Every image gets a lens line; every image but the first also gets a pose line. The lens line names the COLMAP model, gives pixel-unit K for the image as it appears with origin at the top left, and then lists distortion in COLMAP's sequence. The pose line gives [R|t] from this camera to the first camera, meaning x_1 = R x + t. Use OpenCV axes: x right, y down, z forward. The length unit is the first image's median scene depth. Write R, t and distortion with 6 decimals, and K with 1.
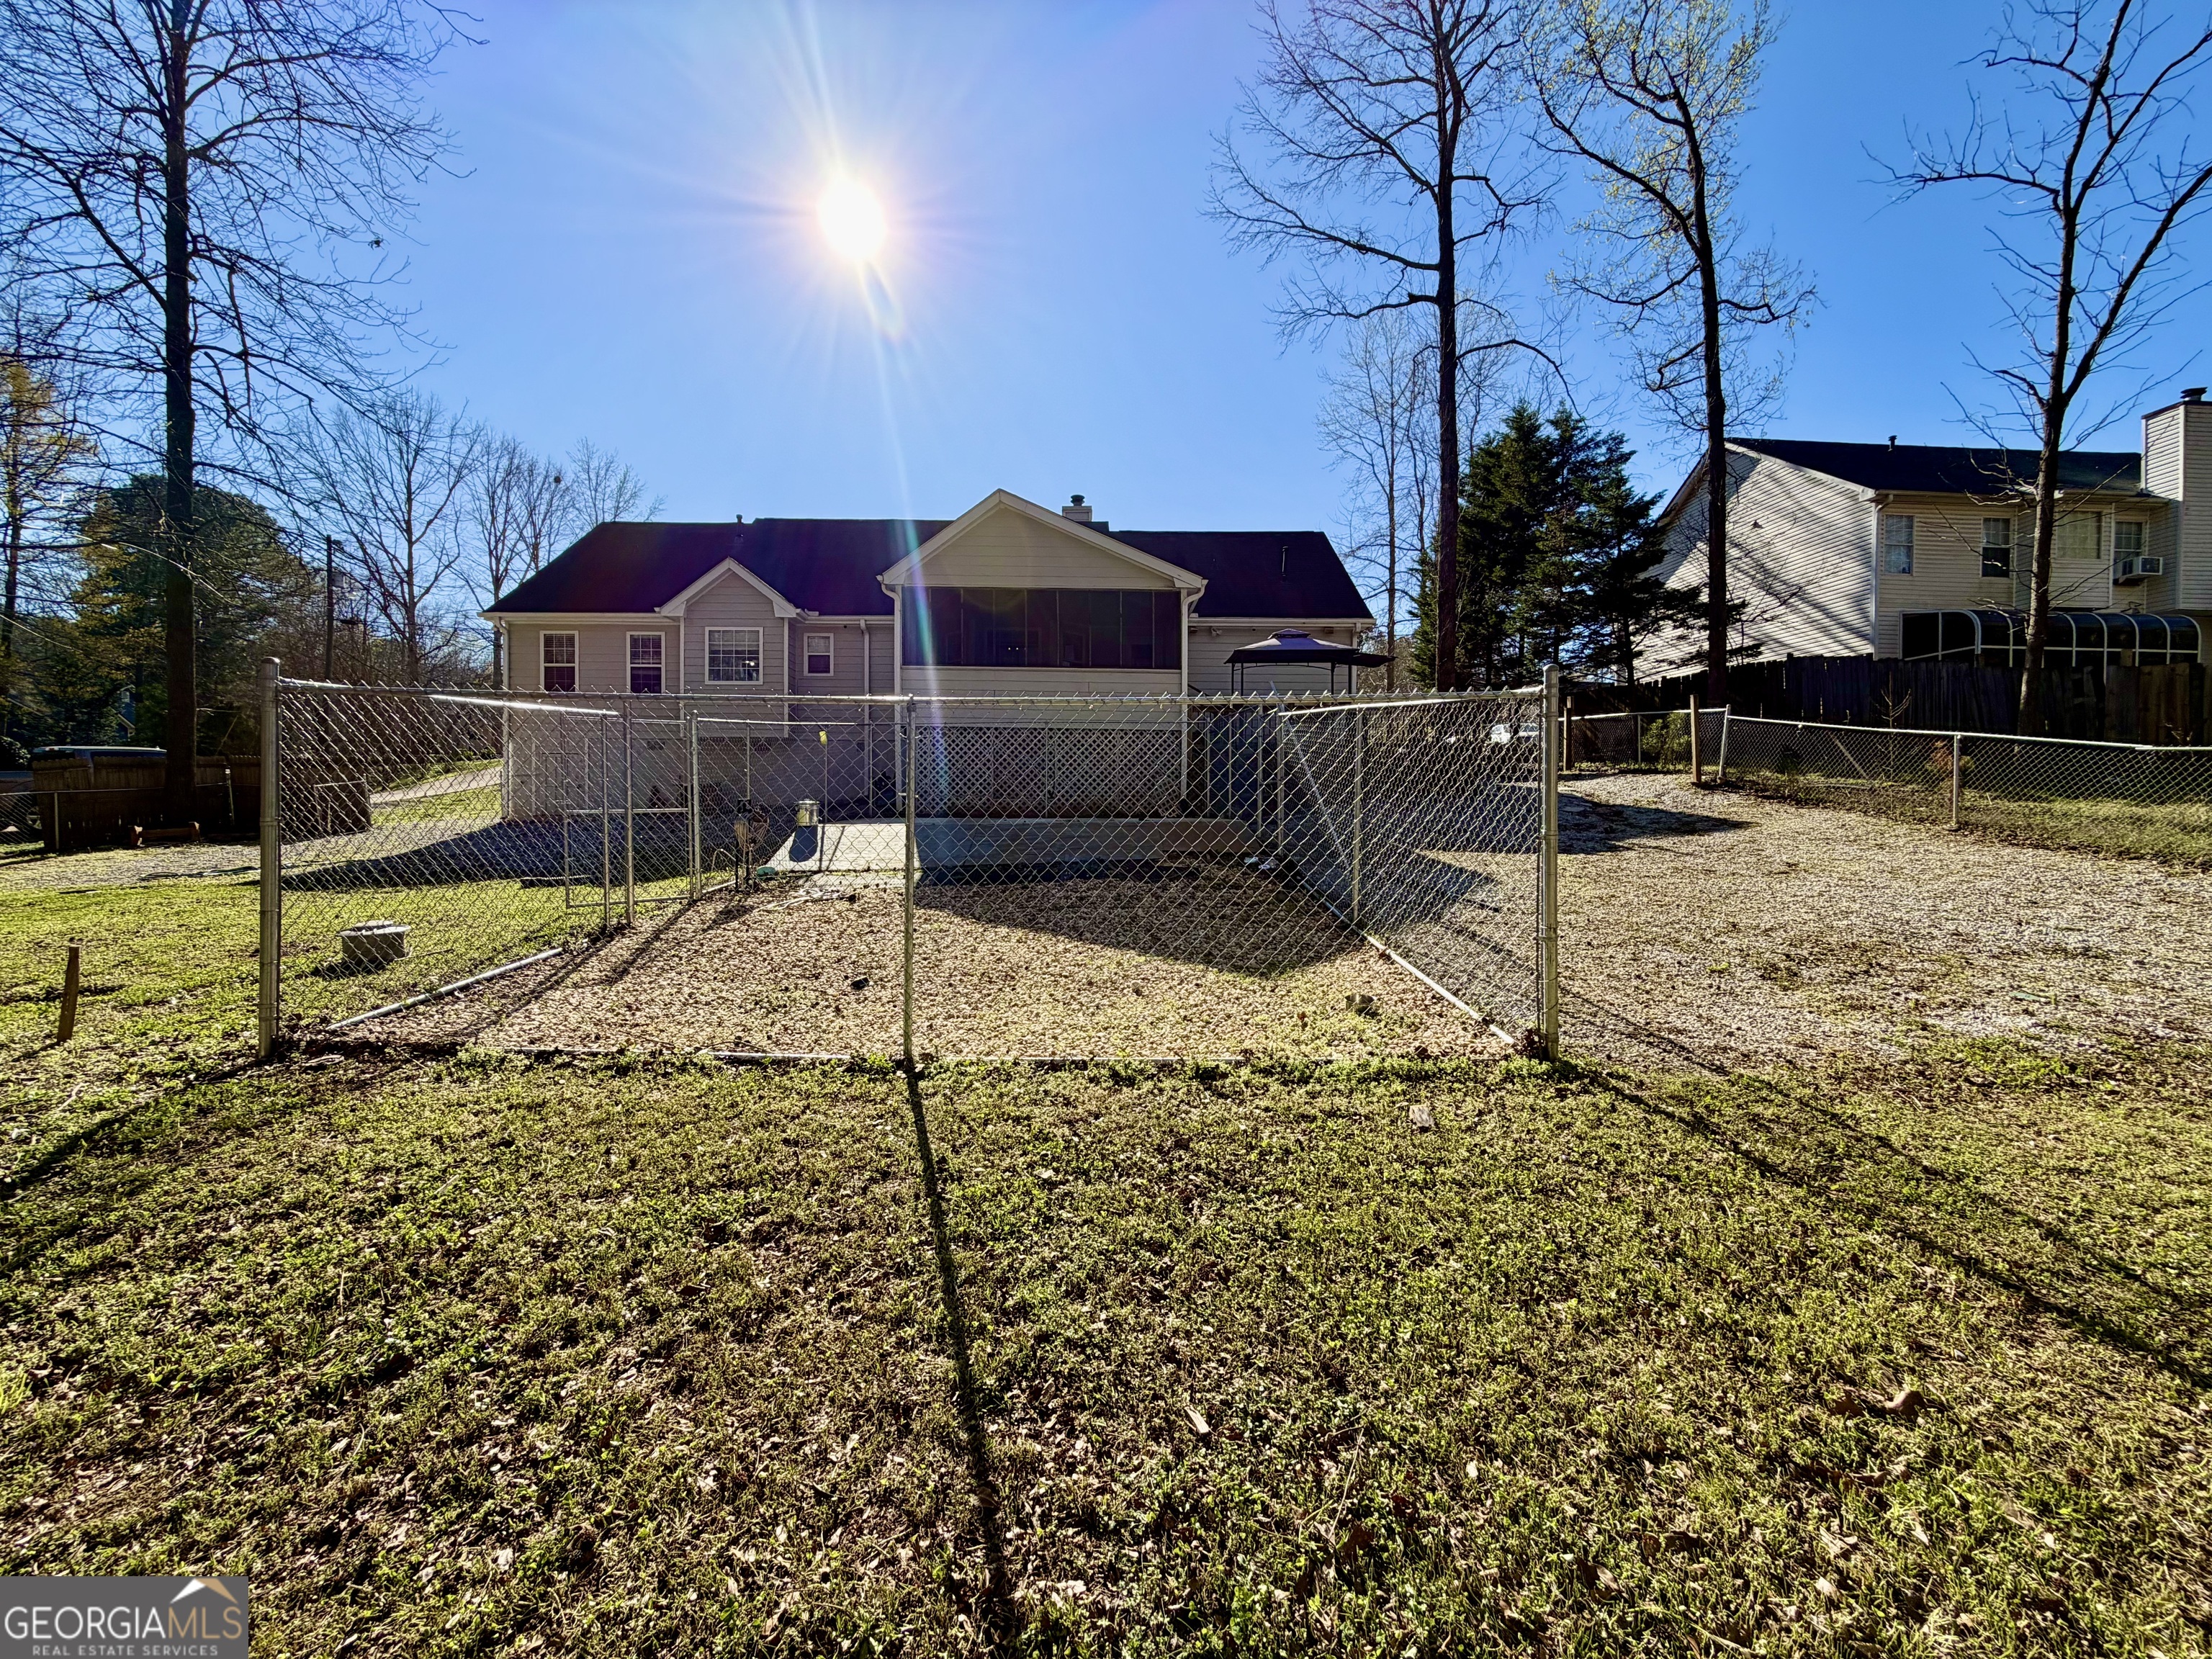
lens RADIAL K [[884.2, 0, 1094.9], [0, 884.2, 829.2], [0, 0, 1]] dist [0.000226, -0.005467]
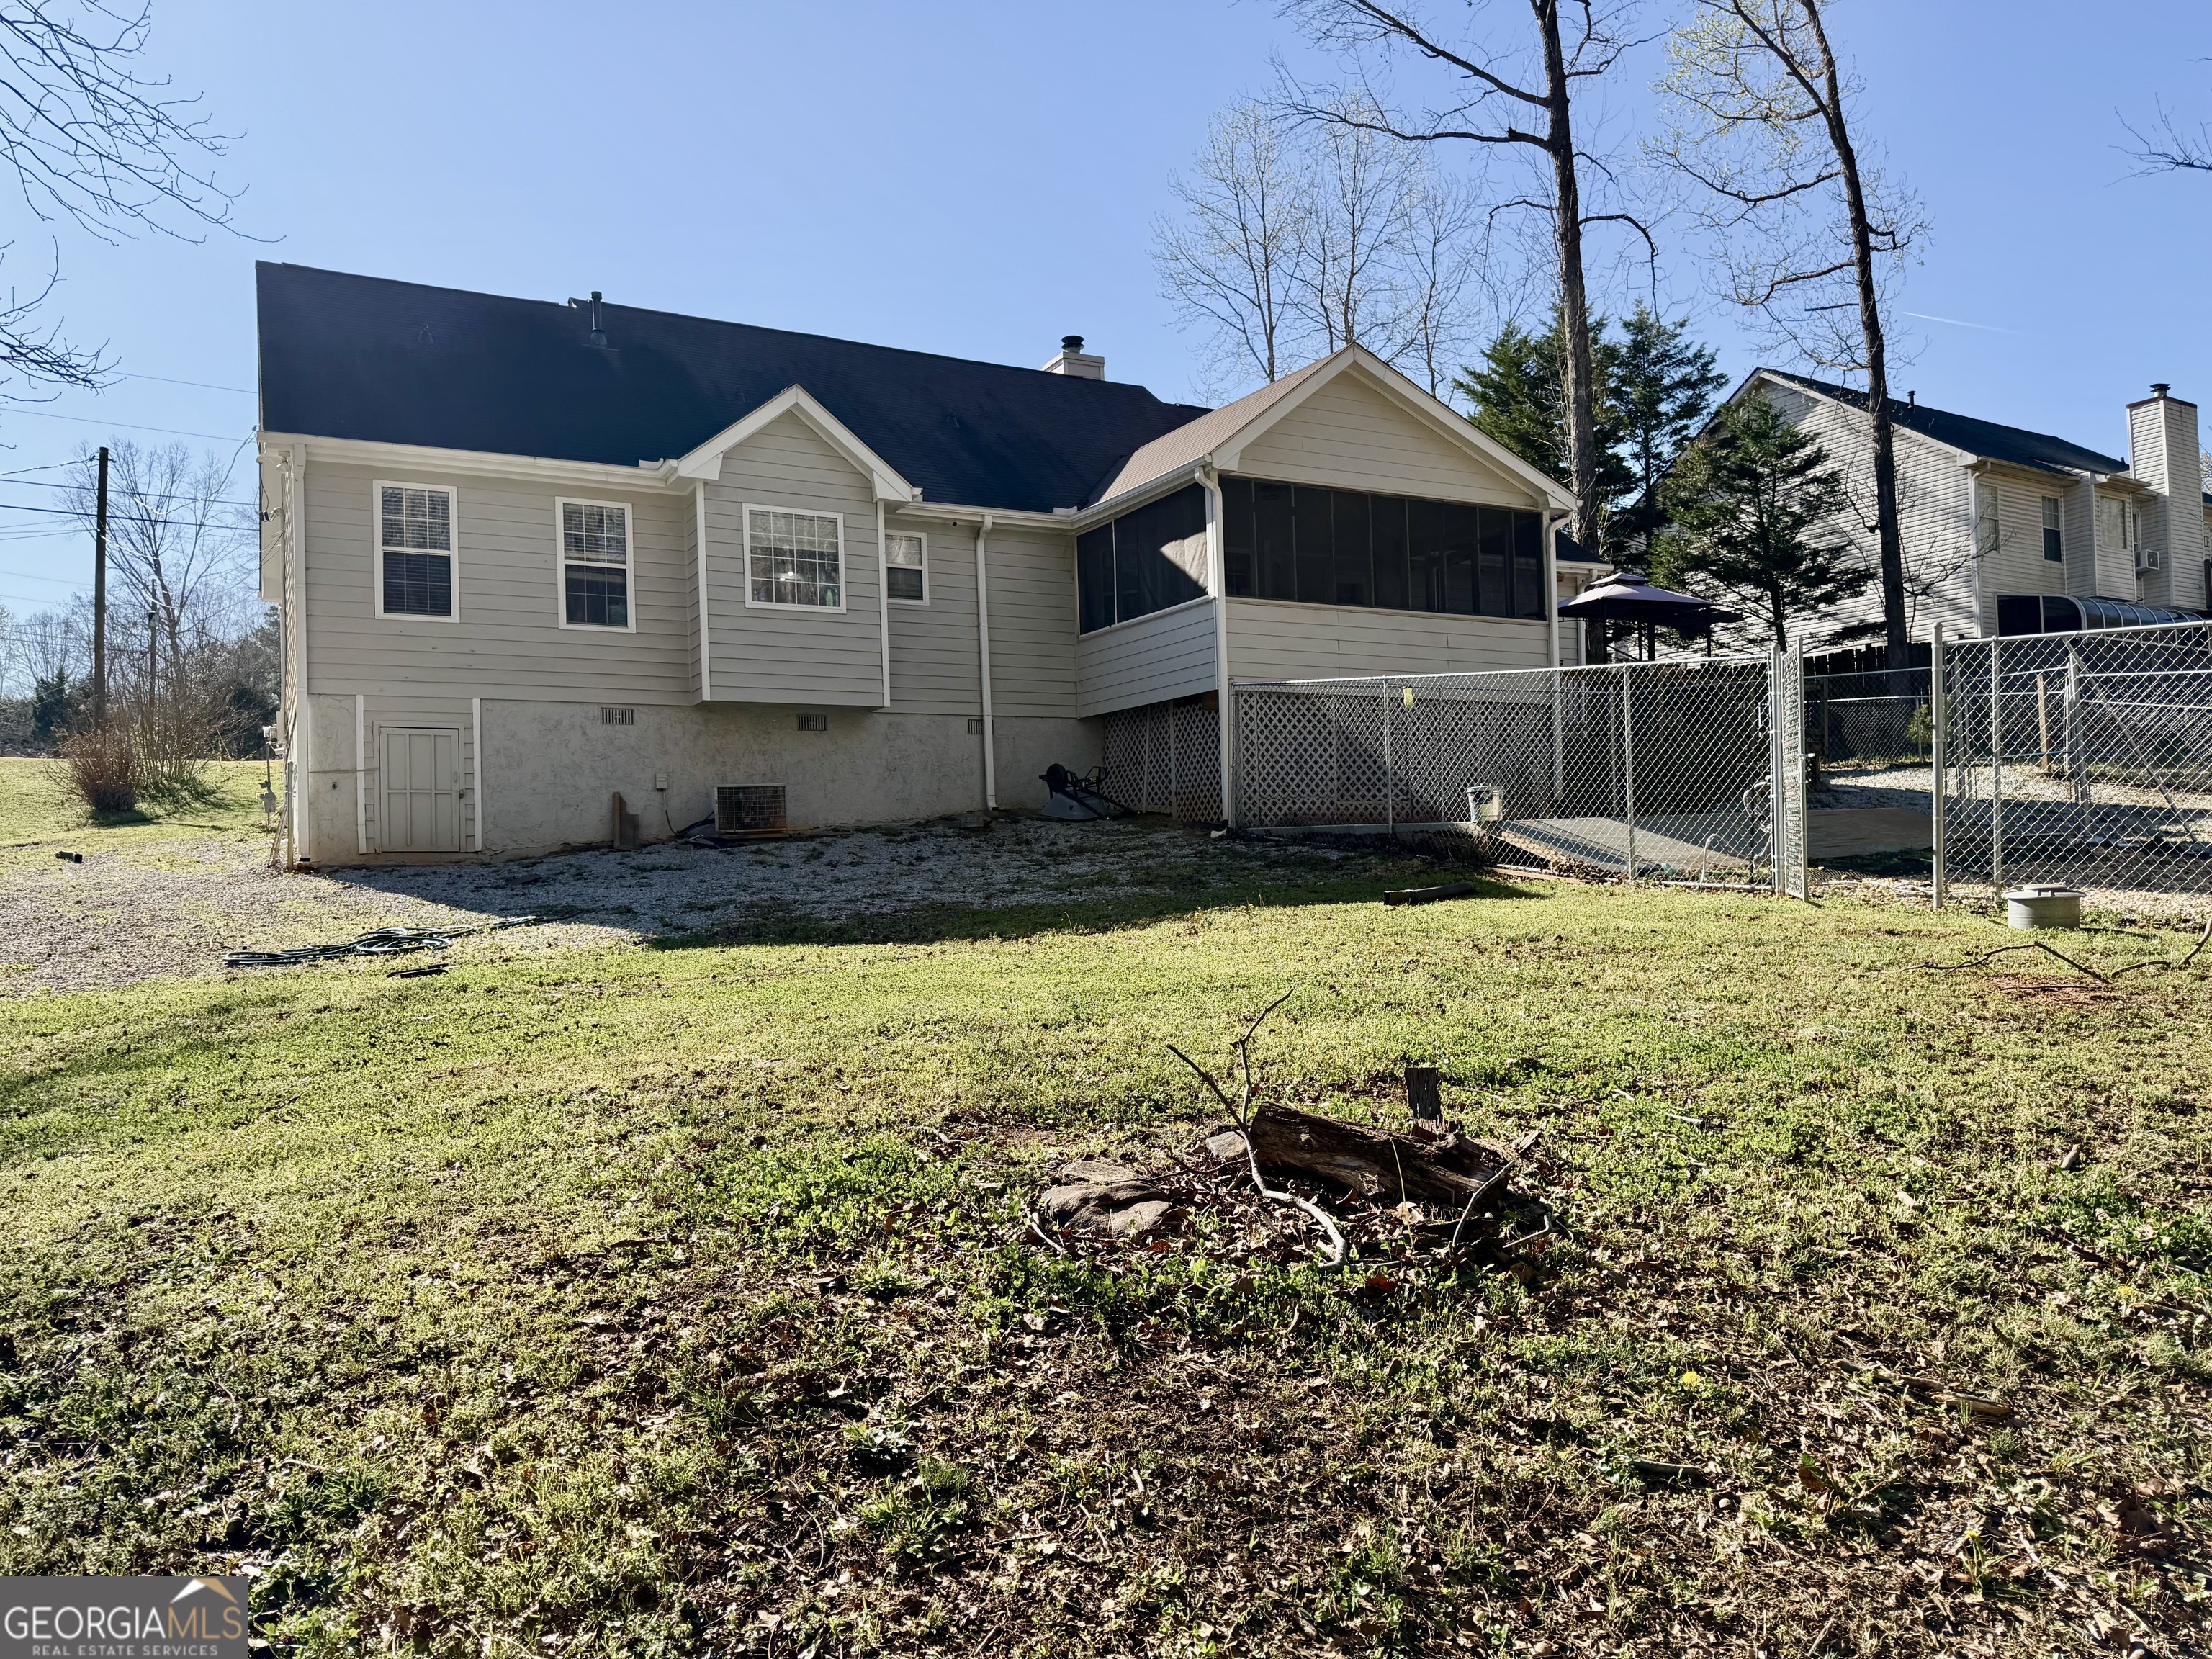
lens RADIAL K [[1544.2, 0, 1084.2], [0, 1544.2, 832.6], [0, 0, 1]] dist [0.104947, -0.148463]
pose [[0.877407, -0.017475, 0.479428, -0.700644], [0.040439, 0.998474, -0.037615, 0.020084], [-0.478039, 0.052392, 0.876775, 0.056870]]
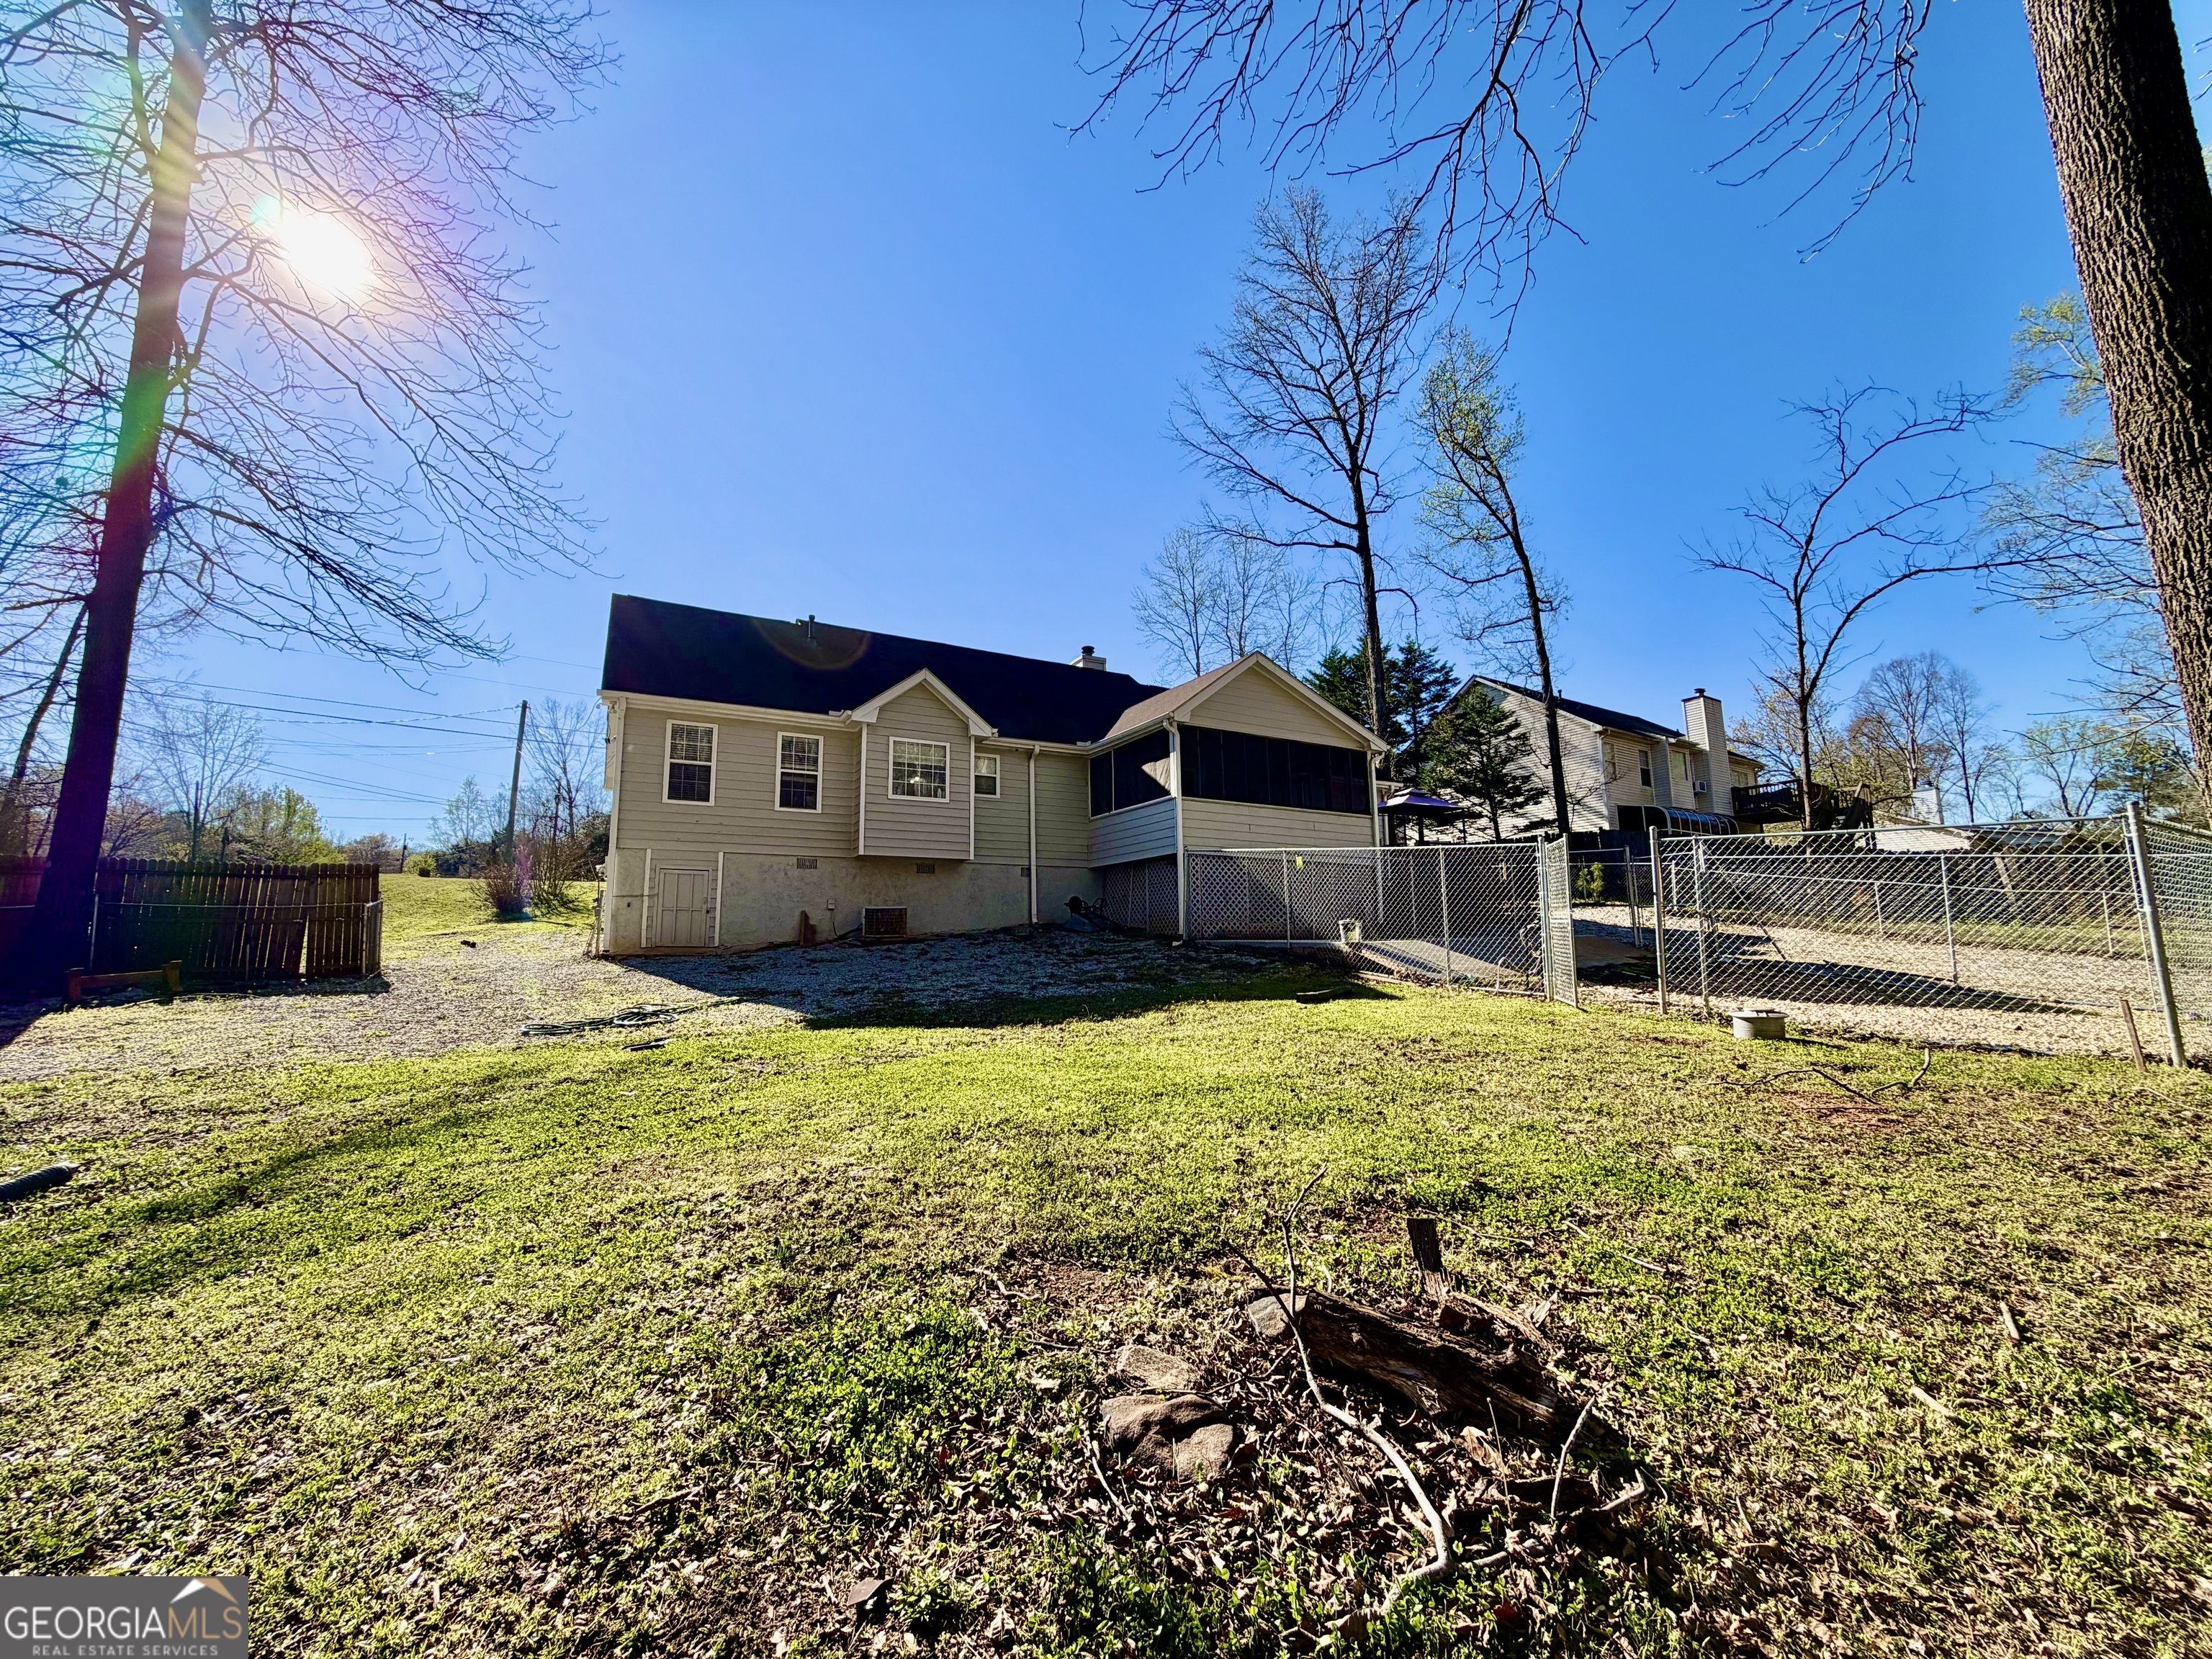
lens RADIAL K [[884.2, 0, 1094.9], [0, 884.2, 829.2], [0, 0, 1]] dist [0.000226, -0.005467]
pose [[0.872206, 0.051612, 0.486409, -0.674383], [0.023795, 0.988763, -0.147584, 0.005352], [-0.488560, 0.140297, 0.861177, 0.118815]]
